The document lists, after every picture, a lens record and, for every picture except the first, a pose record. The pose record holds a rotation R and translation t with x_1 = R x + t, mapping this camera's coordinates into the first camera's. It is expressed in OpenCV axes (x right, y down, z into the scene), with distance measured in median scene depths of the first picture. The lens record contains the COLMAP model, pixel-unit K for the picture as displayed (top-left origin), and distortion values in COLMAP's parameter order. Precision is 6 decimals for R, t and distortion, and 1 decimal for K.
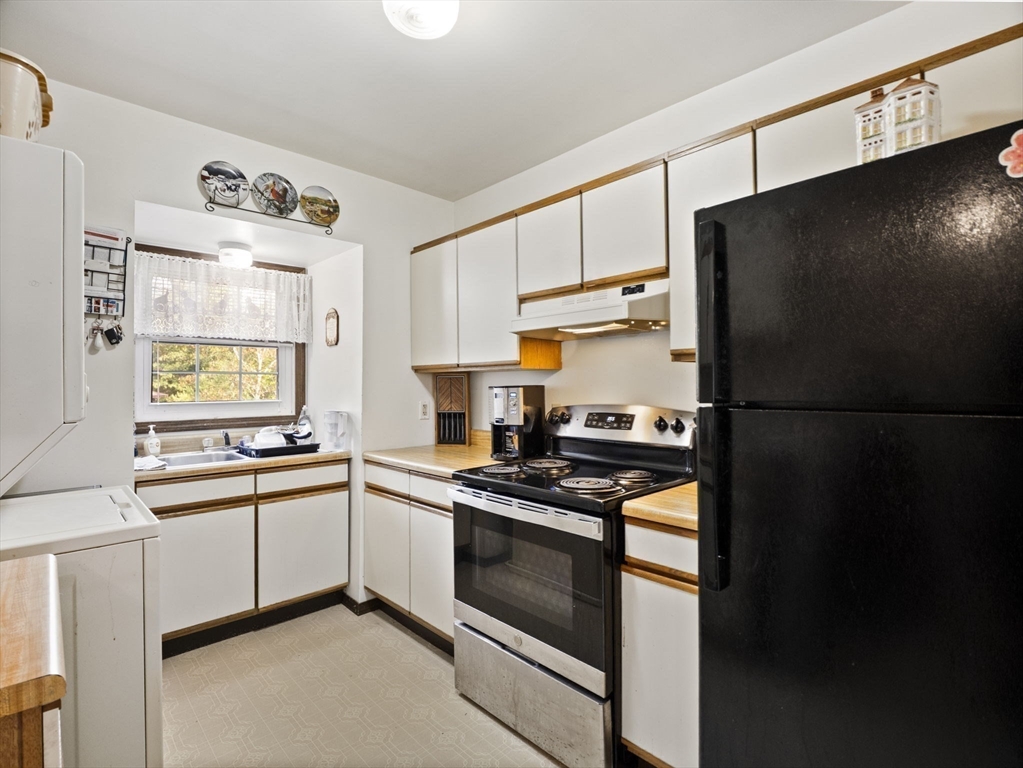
lens RADIAL K [[495.1, 0, 514.5], [0, 495.1, 385.8], [0, 0, 1]] dist [-0.007113, -0.001281]
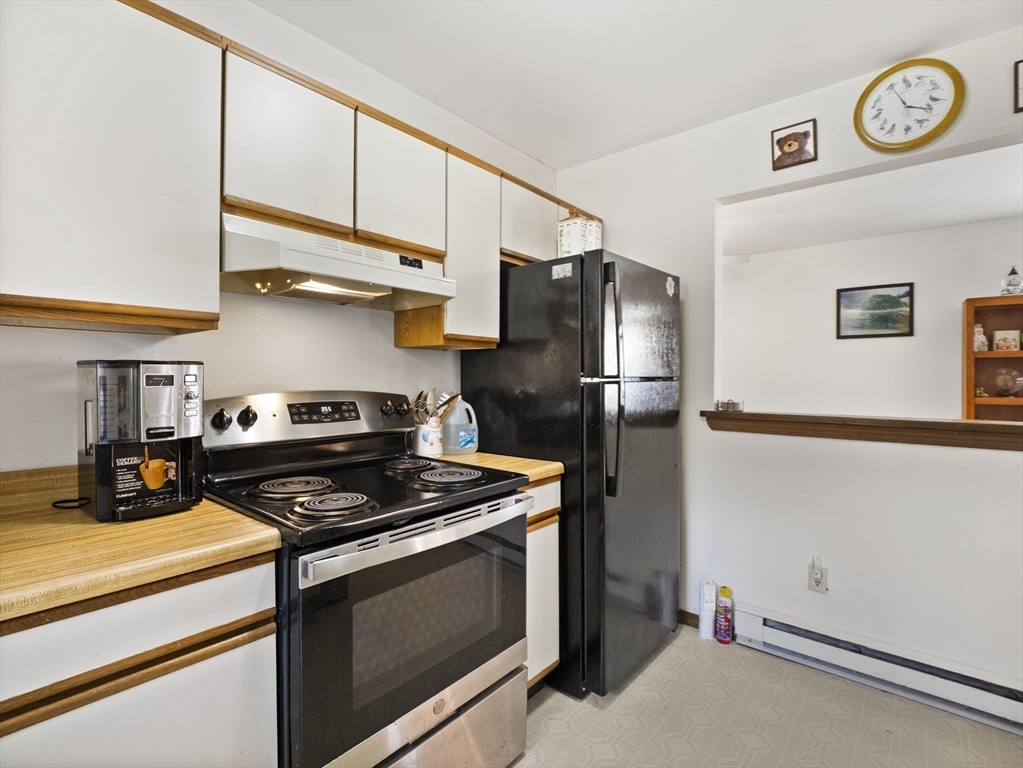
lens RADIAL K [[495.1, 0, 514.5], [0, 495.1, 385.8], [0, 0, 1]] dist [-0.007113, -0.001281]
pose [[-0.118461, -0.012765, 0.992877, -0.619399], [-0.006717, 0.999905, 0.012054, 0.019548], [-0.992936, -0.005241, -0.118535, 0.819633]]
